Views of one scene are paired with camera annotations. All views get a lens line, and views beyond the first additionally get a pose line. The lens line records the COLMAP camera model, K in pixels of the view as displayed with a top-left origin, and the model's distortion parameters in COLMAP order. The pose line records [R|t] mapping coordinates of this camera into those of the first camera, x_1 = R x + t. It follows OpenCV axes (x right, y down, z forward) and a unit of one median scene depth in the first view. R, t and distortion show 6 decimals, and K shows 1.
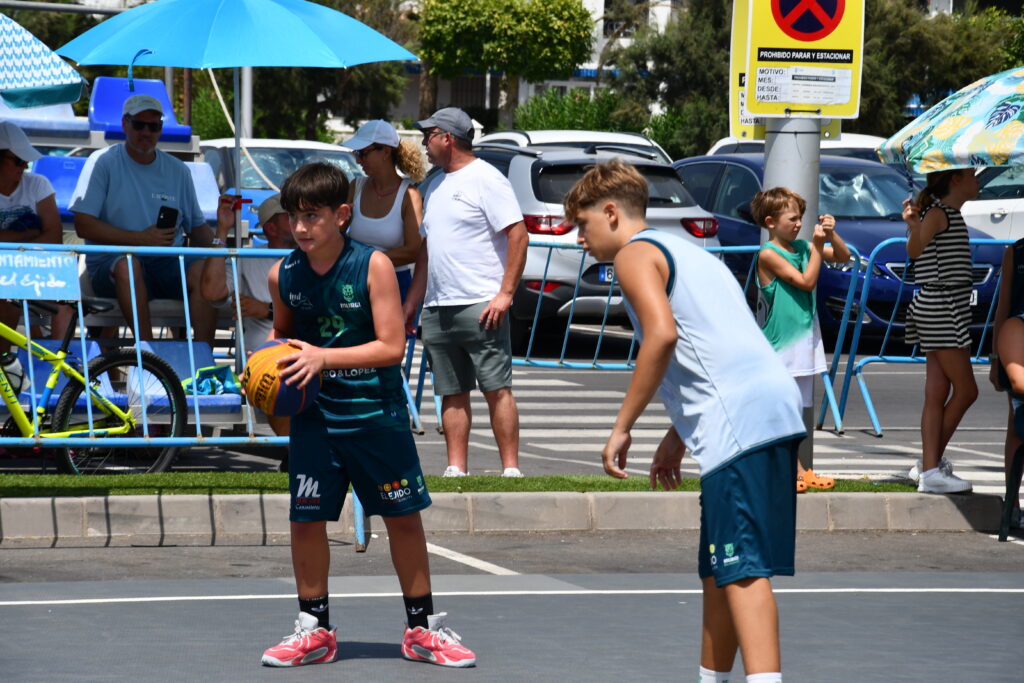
lens RADIAL K [[4643.7, 0, 533.6], [0, 4643.7, 387.5], [0, 0, 1]] dist [2.141357, 0.000000]
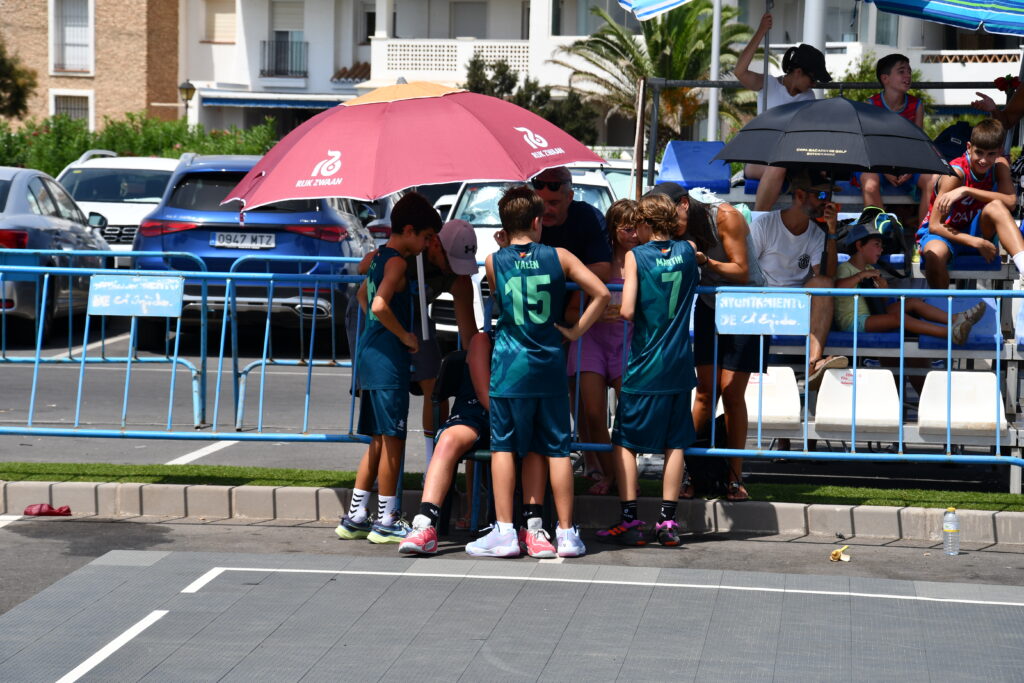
lens RADIAL K [[3814.0, 0, 502.4], [0, 3814.0, 303.4], [0, 0, 1]] dist [1.126078, 0.000000]
pose [[0.904852, 0.006111, -0.425683, 0.253626], [-0.020204, 0.999387, -0.028599, 0.002524], [0.425247, 0.034478, 0.904420, 0.112109]]
